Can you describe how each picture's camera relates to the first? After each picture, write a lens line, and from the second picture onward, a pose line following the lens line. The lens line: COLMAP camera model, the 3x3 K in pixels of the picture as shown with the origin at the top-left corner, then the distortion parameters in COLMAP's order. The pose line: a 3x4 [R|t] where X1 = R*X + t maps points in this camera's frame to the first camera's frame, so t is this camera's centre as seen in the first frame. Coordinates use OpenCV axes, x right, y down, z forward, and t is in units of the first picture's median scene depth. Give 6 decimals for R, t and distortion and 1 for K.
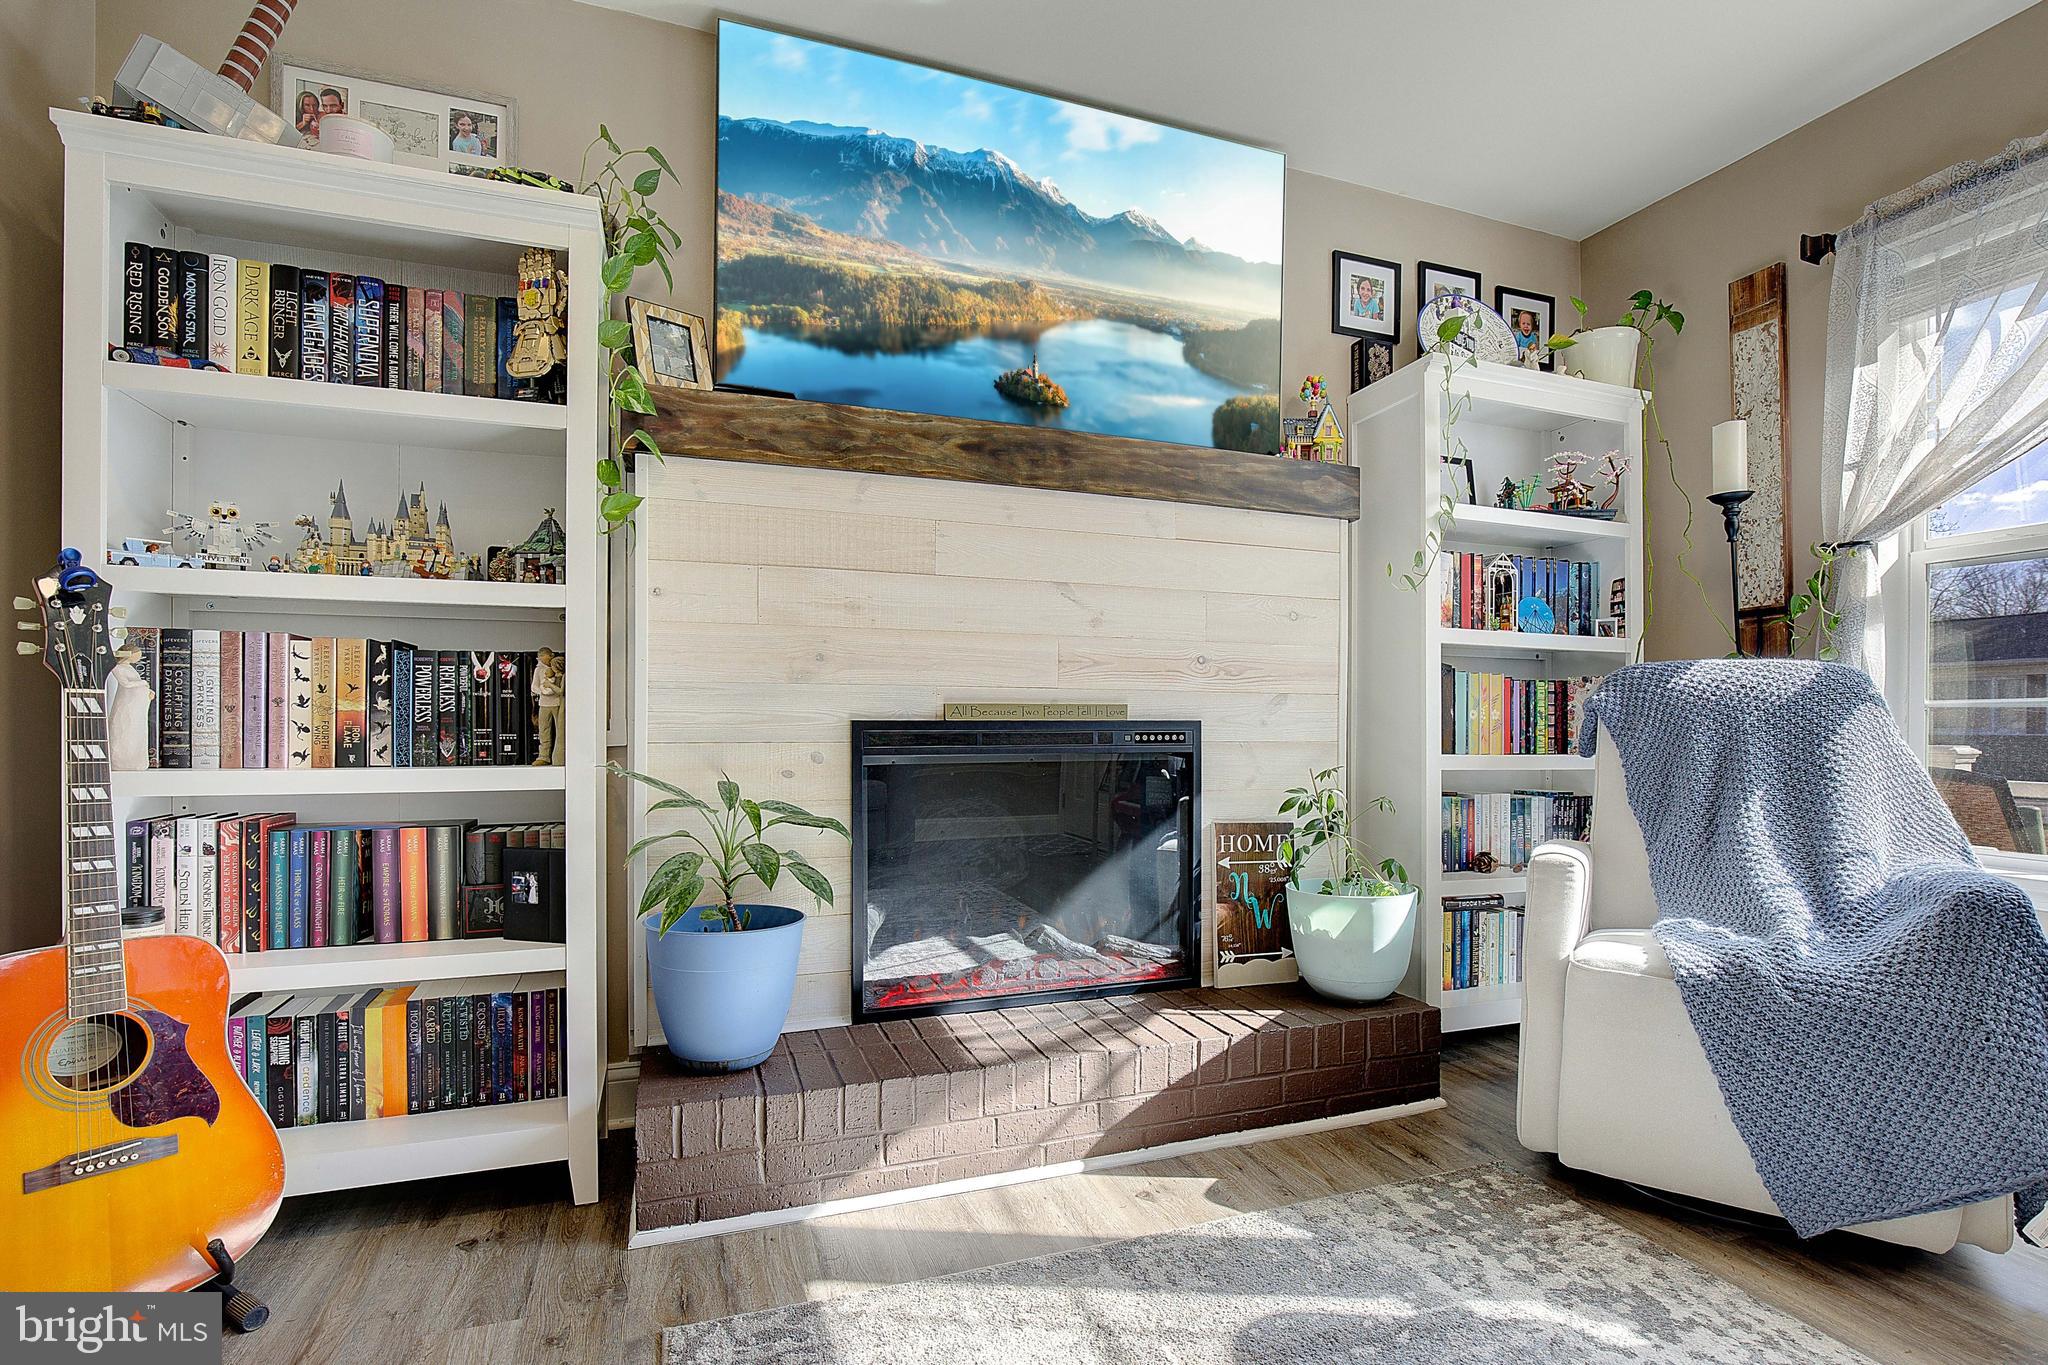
lens RADIAL K [[963.1, 0, 1035.0], [0, 963.1, 724.8], [0, 0, 1]] dist [-0.019945, 0.001507]
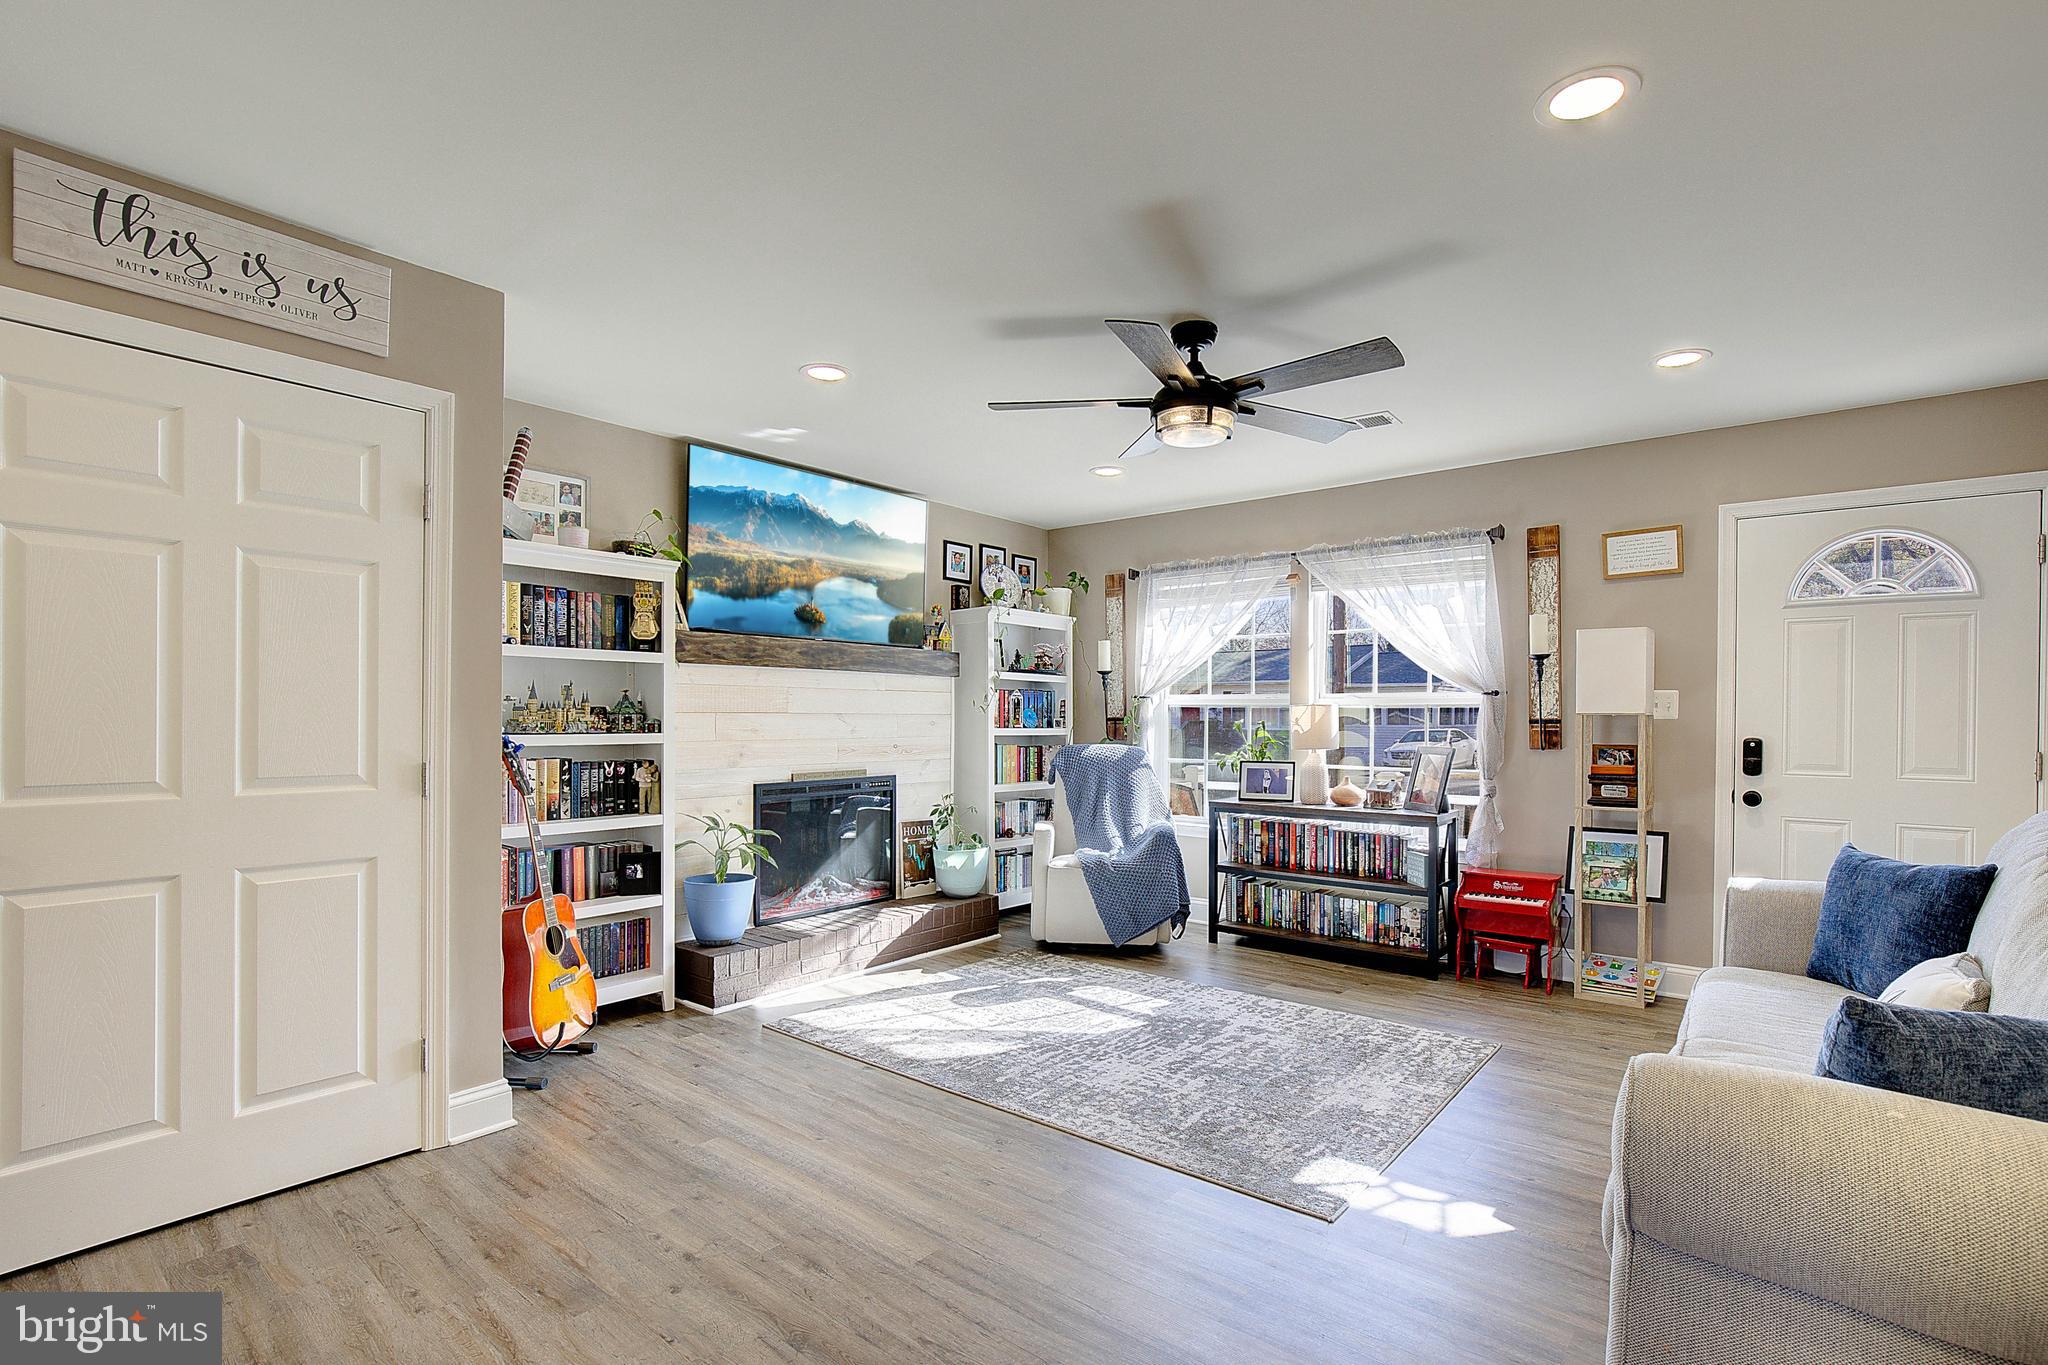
lens RADIAL K [[953.3, 0, 1046.9], [0, 953.3, 719.9], [0, 0, 1]] dist [-0.020781, 0.004730]
pose [[0.859217, -0.002832, 0.511604, -0.679235], [0.001351, 0.999994, 0.003267, -0.145362], [-0.511610, -0.002115, 0.859215, -1.082785]]
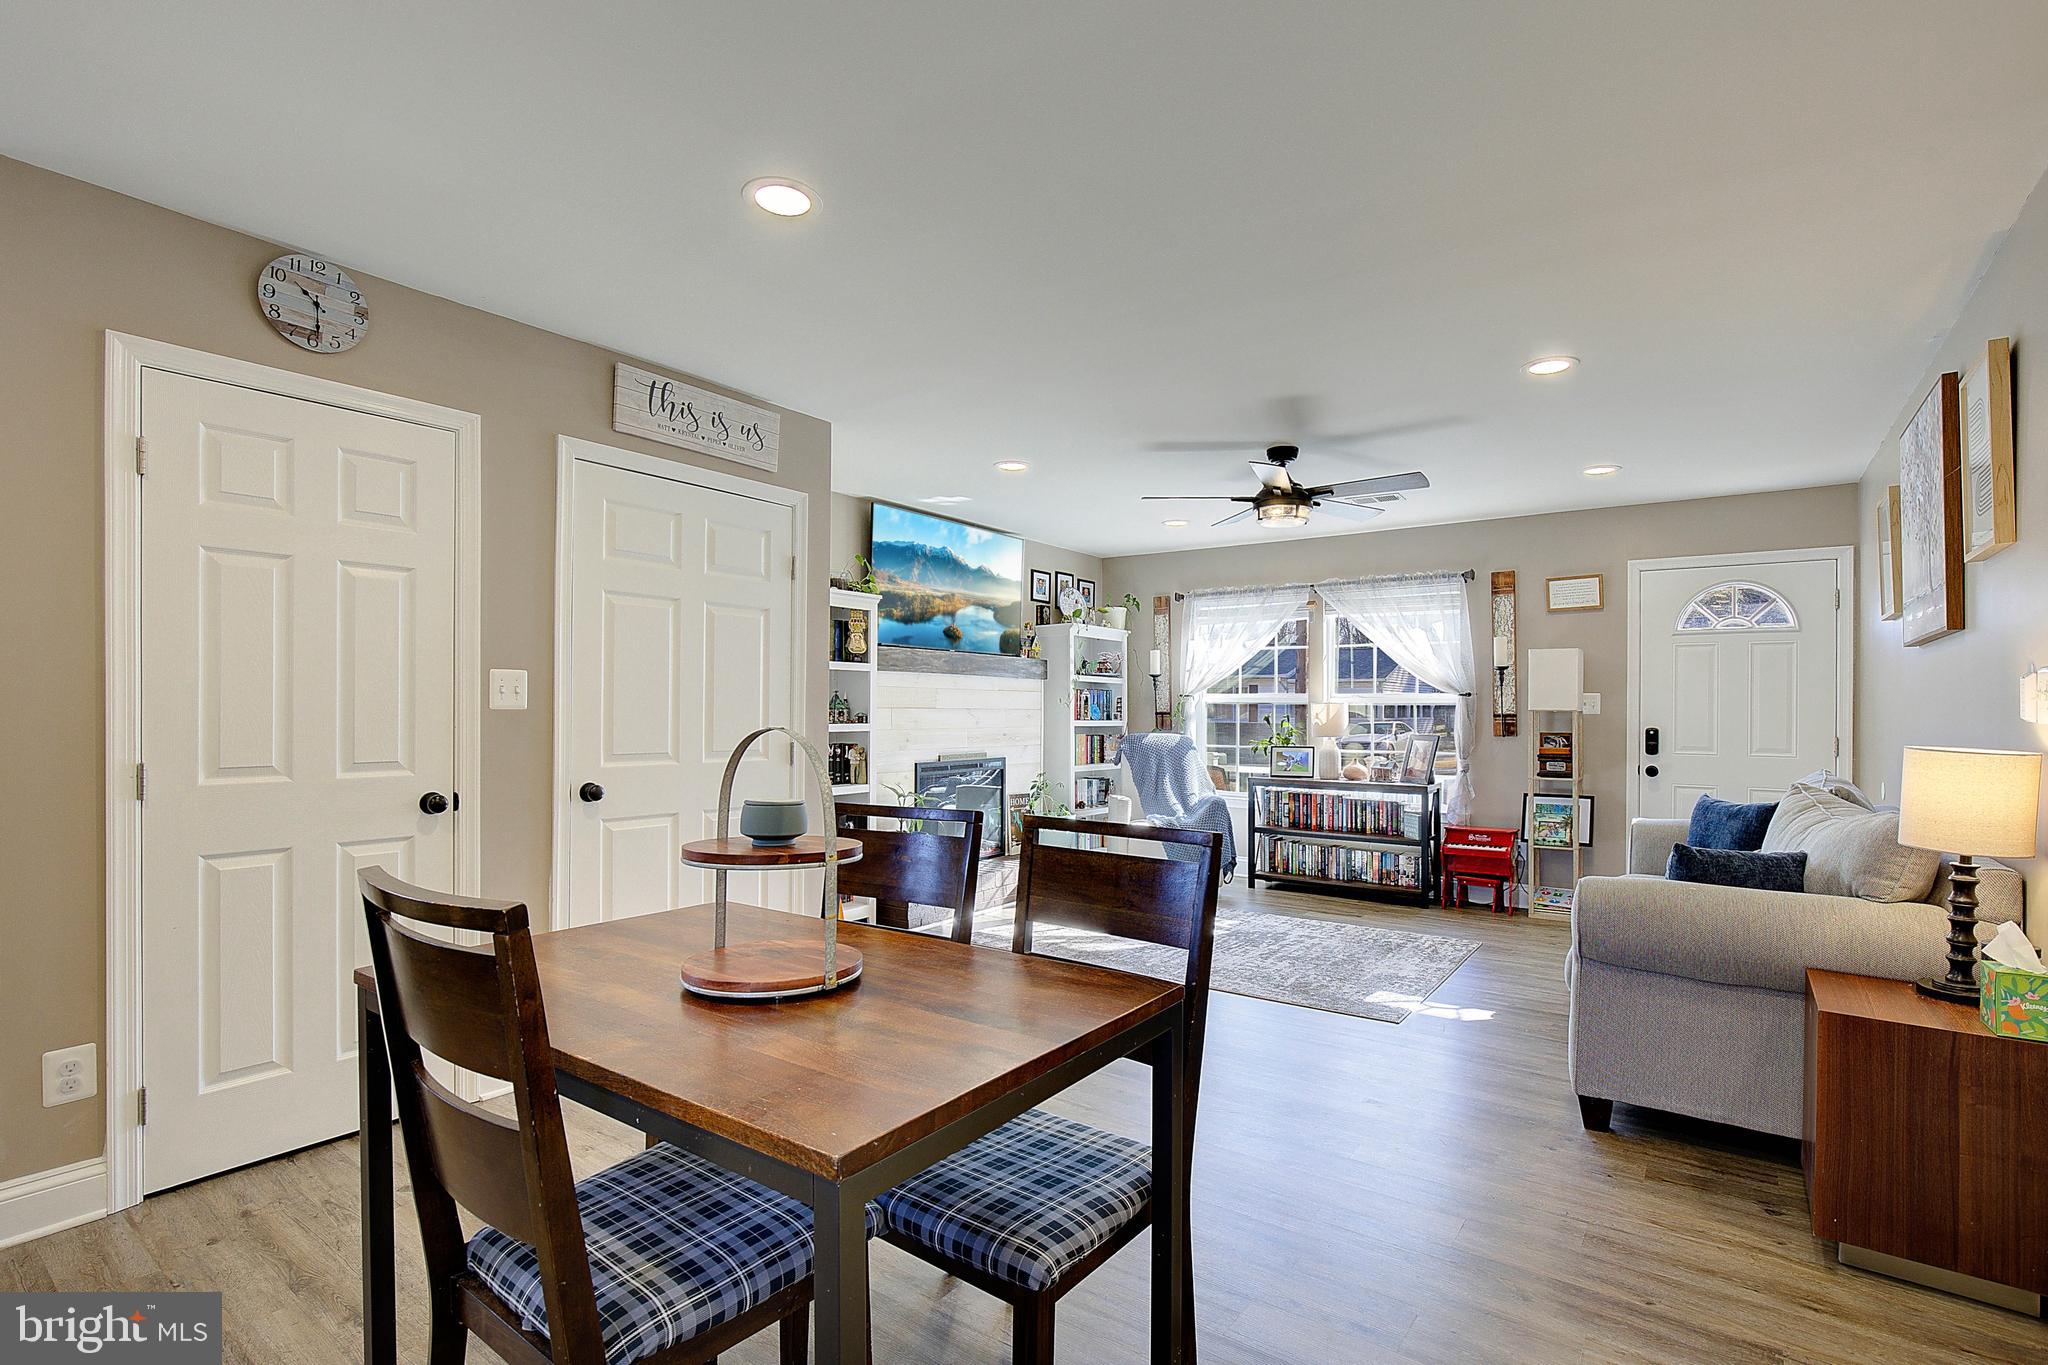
lens RADIAL K [[956.9, 0, 1050.6], [0, 956.9, 698.8], [0, 0, 1]] dist [-0.011039, -0.000062]
pose [[0.824081, 0.006924, 0.566430, -1.364224], [-0.000612, 0.999936, -0.011333, -0.150786], [-0.566472, 0.008992, 0.824032, -1.411253]]
